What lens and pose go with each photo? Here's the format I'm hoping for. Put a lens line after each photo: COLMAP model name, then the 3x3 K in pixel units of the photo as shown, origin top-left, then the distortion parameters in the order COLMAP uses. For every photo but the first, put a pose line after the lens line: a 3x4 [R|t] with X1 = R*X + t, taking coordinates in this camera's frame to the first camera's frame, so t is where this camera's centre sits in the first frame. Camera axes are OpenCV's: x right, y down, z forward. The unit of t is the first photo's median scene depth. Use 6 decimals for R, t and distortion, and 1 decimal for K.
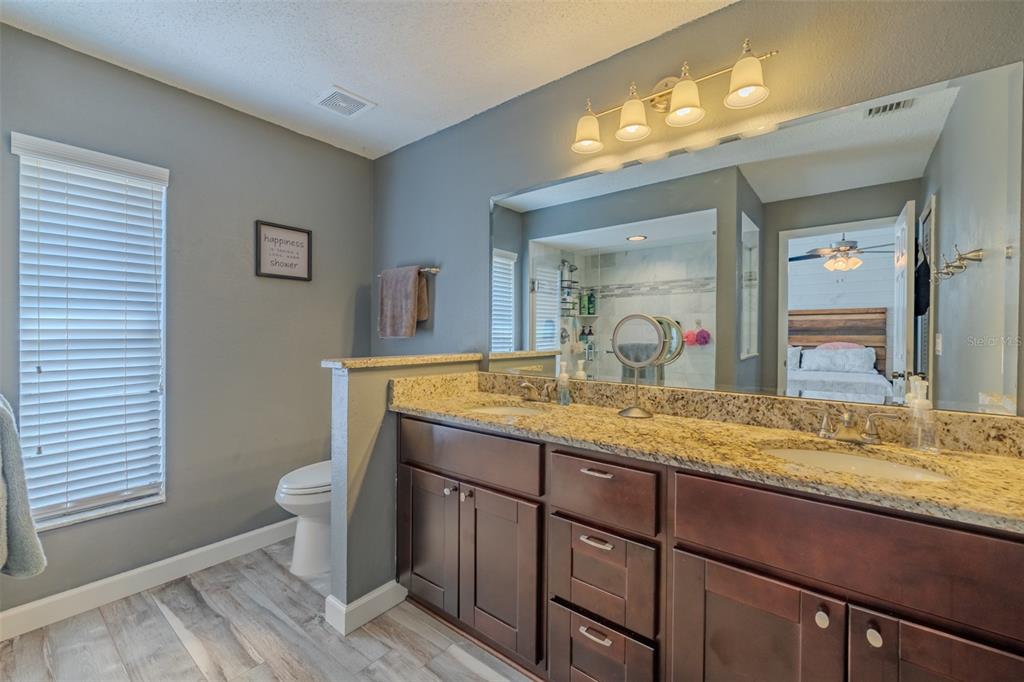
lens RADIAL K [[427.7, 0, 512.5], [0, 427.7, 336.8], [0, 0, 1]] dist [0.000313, 0.000105]
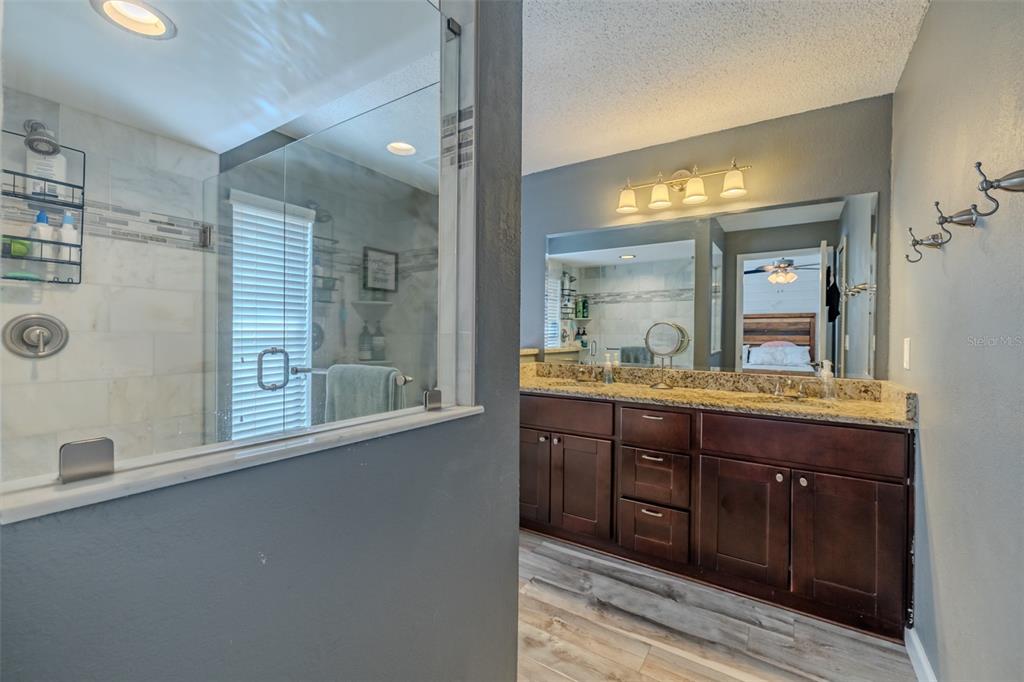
lens RADIAL K [[427.7, 0, 512.5], [0, 427.7, 336.8], [0, 0, 1]] dist [0.000313, 0.000105]
pose [[0.995012, 0.002141, 0.099733, -0.301440], [-0.002379, 0.999995, 0.002266, -0.002511], [-0.099728, -0.002492, 0.995012, -0.362560]]
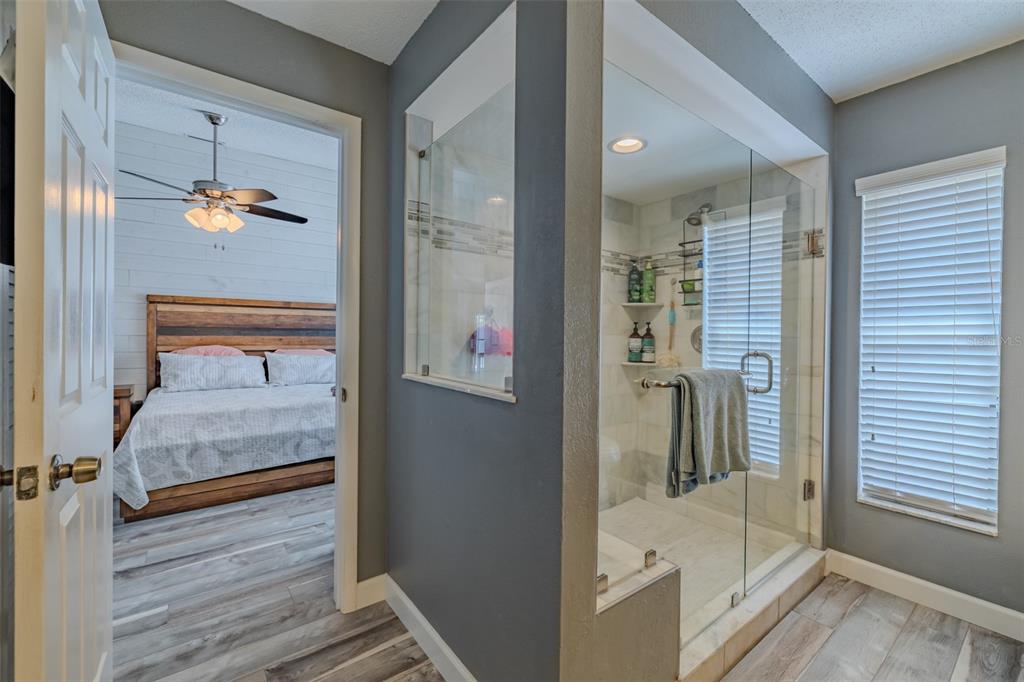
lens RADIAL K [[427.7, 0, 512.5], [0, 427.7, 336.8], [0, 0, 1]] dist [0.000313, 0.000105]
pose [[-0.235297, -0.002658, -0.971920, 0.229943], [-0.013972, 0.999902, 0.000648, -0.000211], [0.971823, 0.013732, -0.235311, 0.240269]]
